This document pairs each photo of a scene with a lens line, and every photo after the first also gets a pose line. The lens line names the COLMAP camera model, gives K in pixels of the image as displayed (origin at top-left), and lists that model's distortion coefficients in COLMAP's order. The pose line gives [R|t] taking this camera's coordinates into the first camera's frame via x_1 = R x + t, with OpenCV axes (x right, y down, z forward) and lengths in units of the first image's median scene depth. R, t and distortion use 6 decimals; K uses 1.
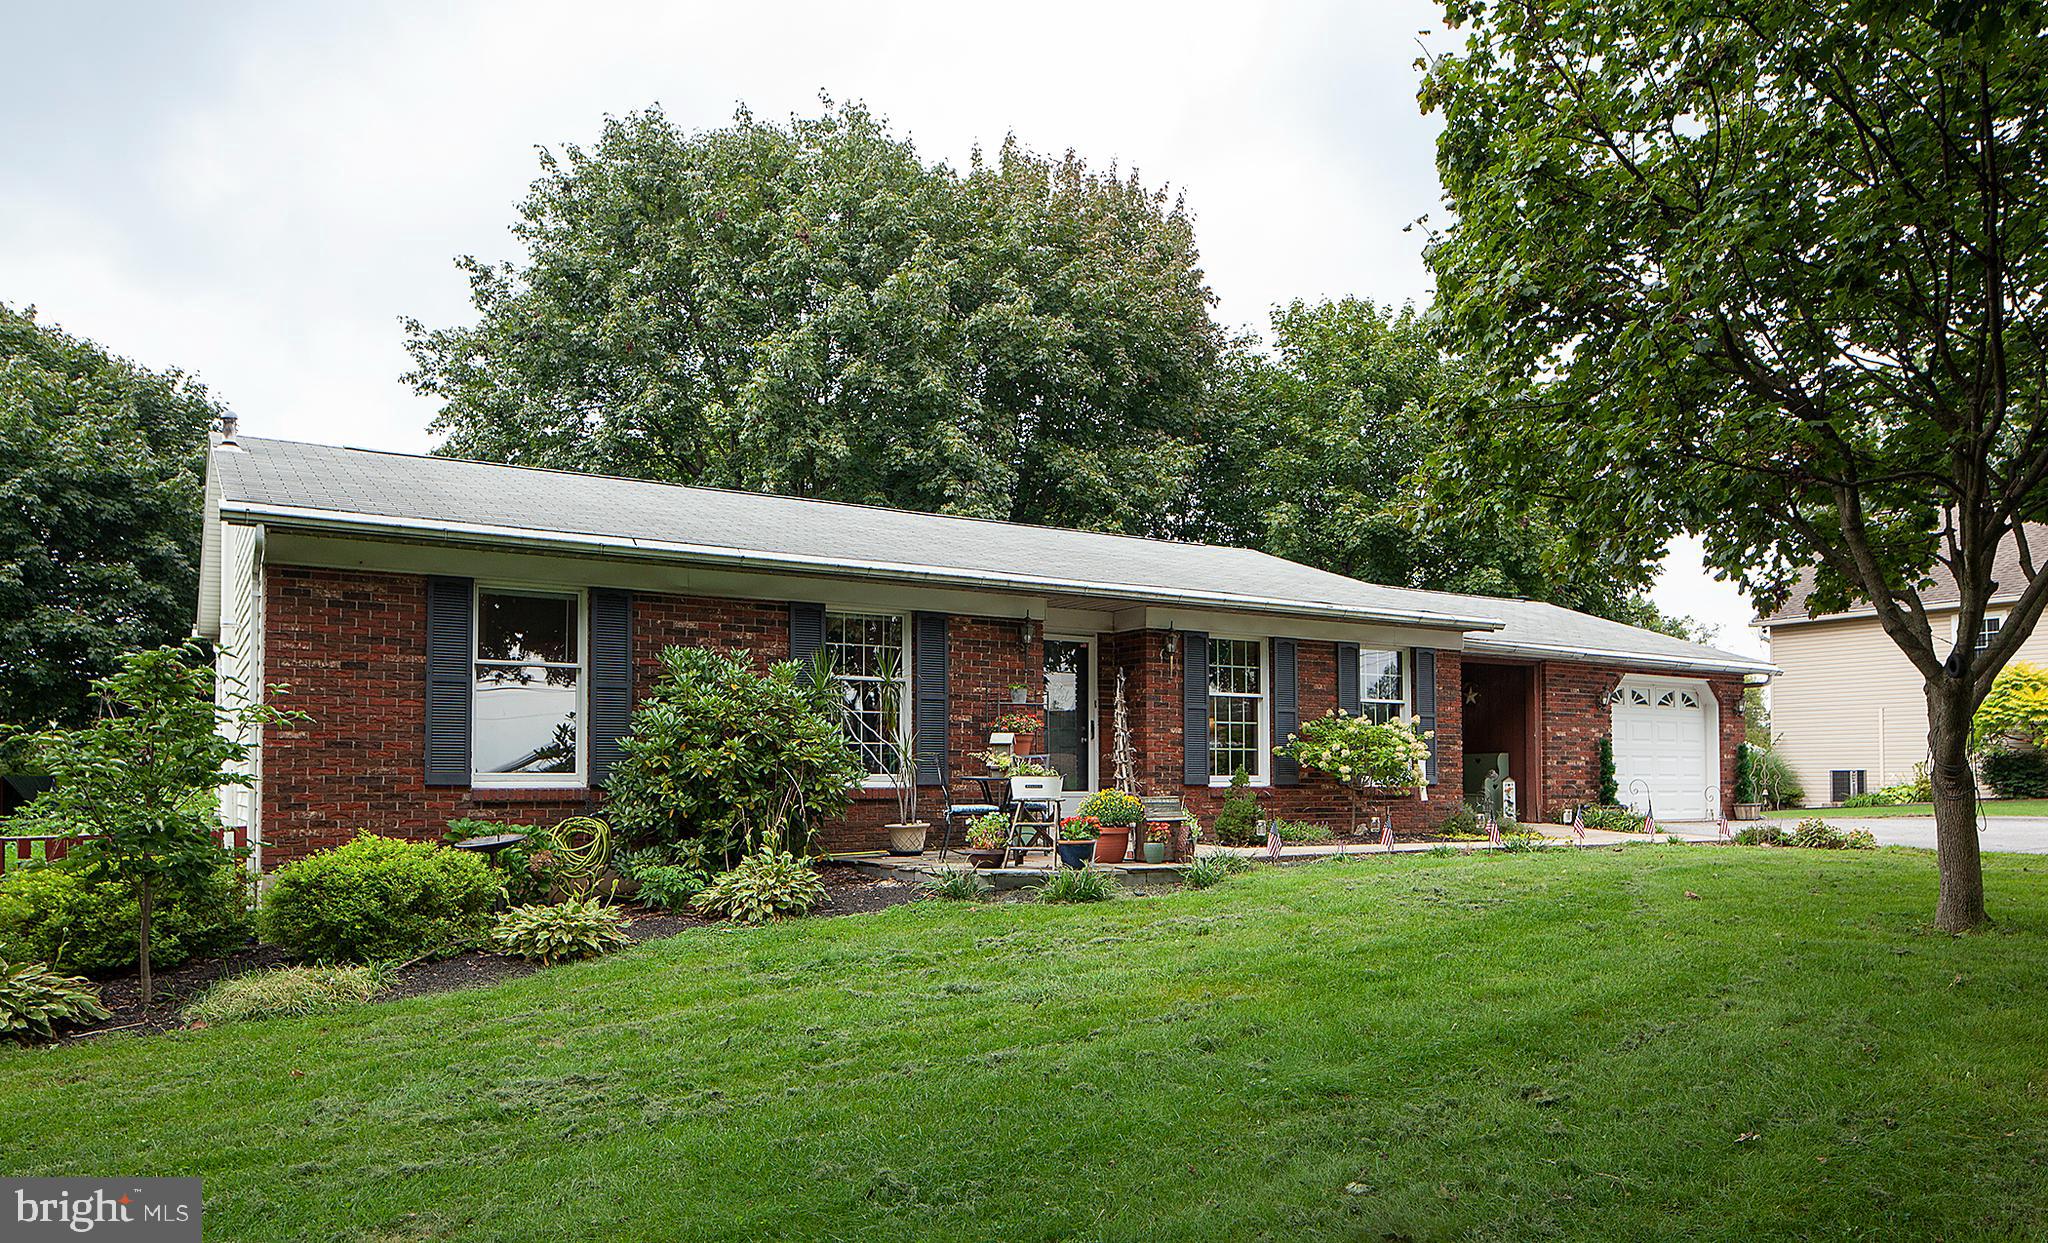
lens RADIAL K [[1370.4, 0, 1021.8], [0, 1370.4, 694.3], [0, 0, 1]] dist [-0.003485, -0.000066]
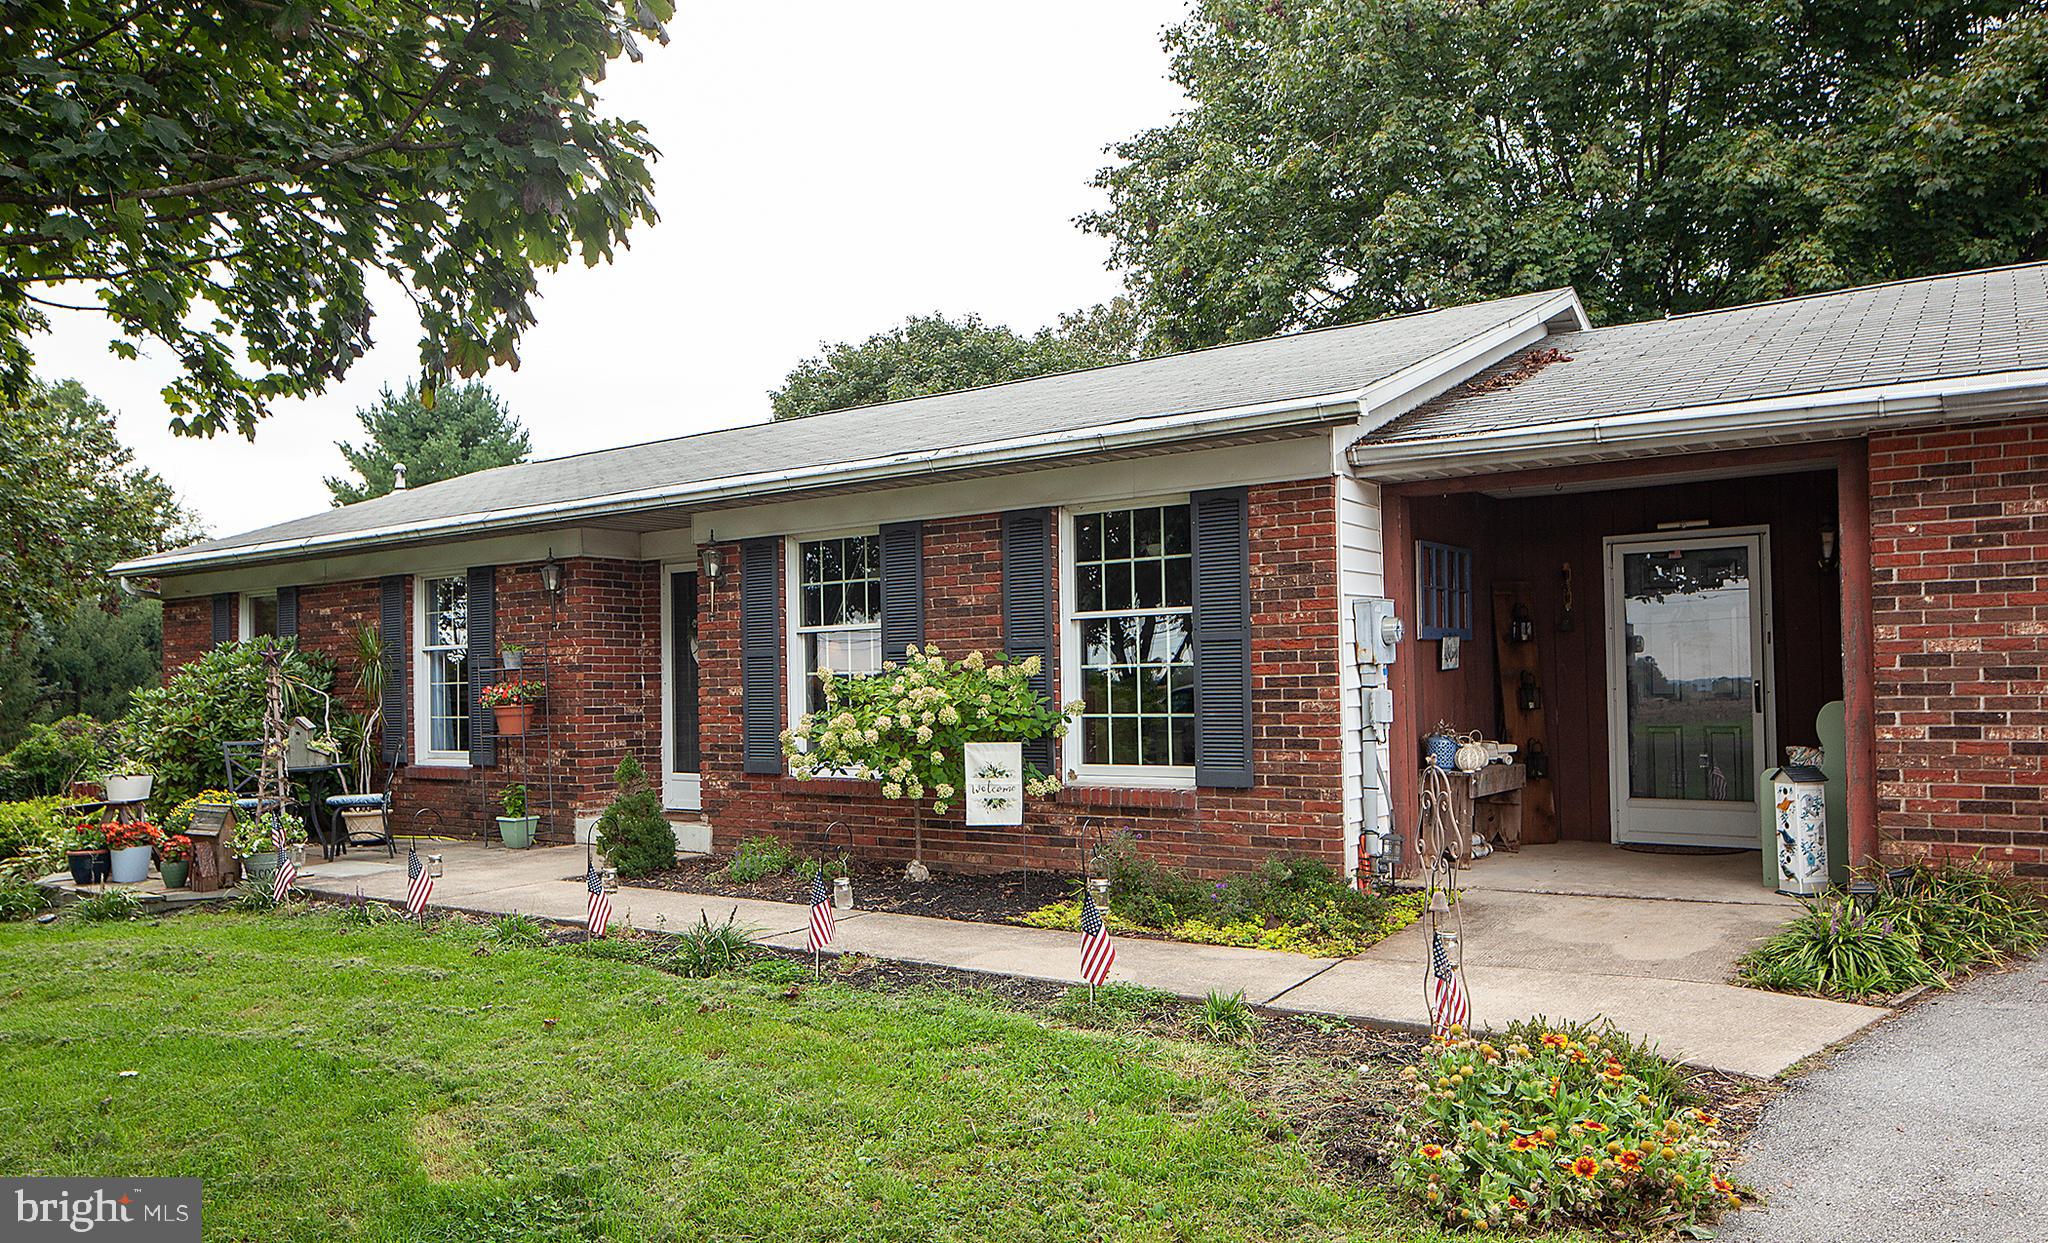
lens RADIAL K [[1449.4, 0, 992.4], [0, 1449.4, 647.0], [0, 0, 1]] dist [-0.005551, -0.000562]
pose [[0.381653, -0.031572, -0.923766, 0.771919], [0.076590, 0.997060, -0.002434, 0.015250], [0.921127, -0.069822, 0.382949, 0.806134]]
